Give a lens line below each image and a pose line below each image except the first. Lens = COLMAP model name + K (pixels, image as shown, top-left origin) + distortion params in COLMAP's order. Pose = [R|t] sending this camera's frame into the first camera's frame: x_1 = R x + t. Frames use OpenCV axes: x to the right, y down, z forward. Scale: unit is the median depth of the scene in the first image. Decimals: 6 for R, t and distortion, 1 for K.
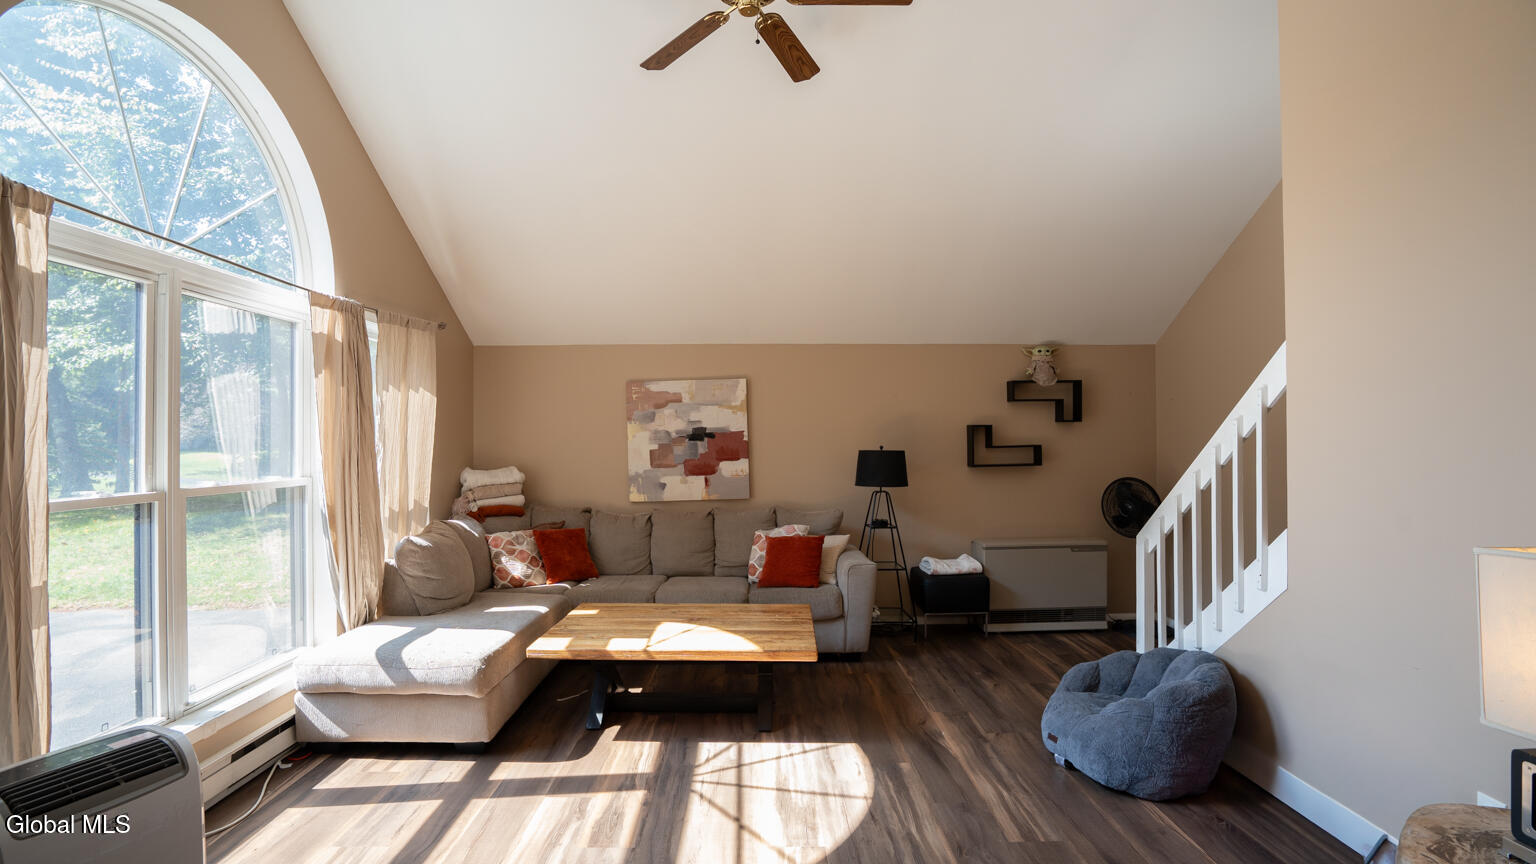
lens RADIAL K [[765.0, 0, 764.8], [0, 765.0, 434.4], [0, 0, 1]] dist [-0.051807, 0.036478]
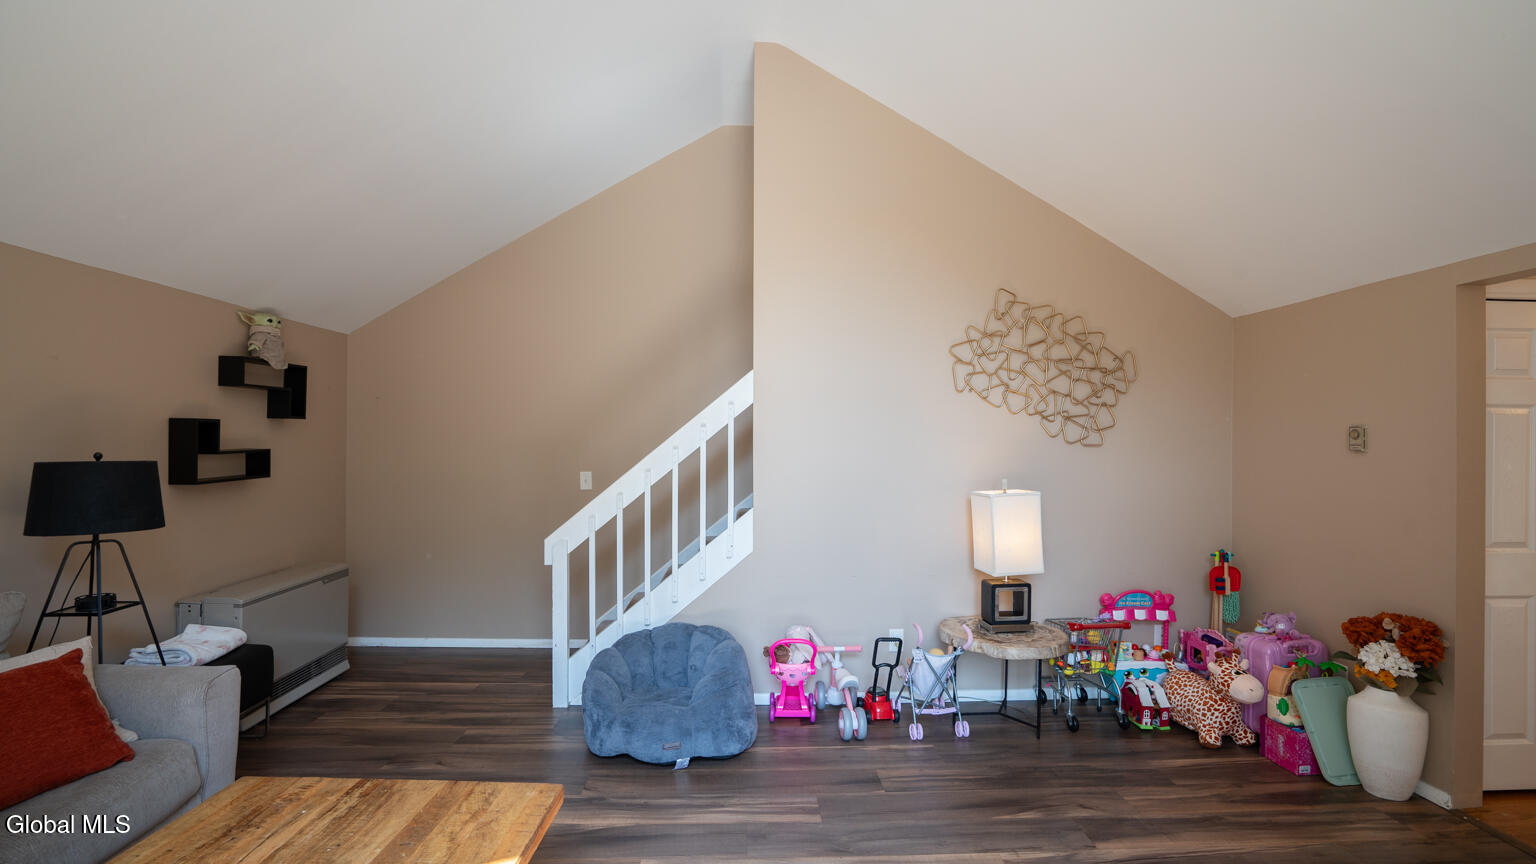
lens RADIAL K [[707.0, 0, 763.0], [0, 707.0, 436.0], [0, 0, 1]] dist [-0.063289, 0.026957]
pose [[-0.043873, 0.011305, 0.998973, -0.327338], [-0.008580, 0.999895, -0.011692, 0.005217], [-0.999000, -0.009084, -0.043771, 0.568820]]
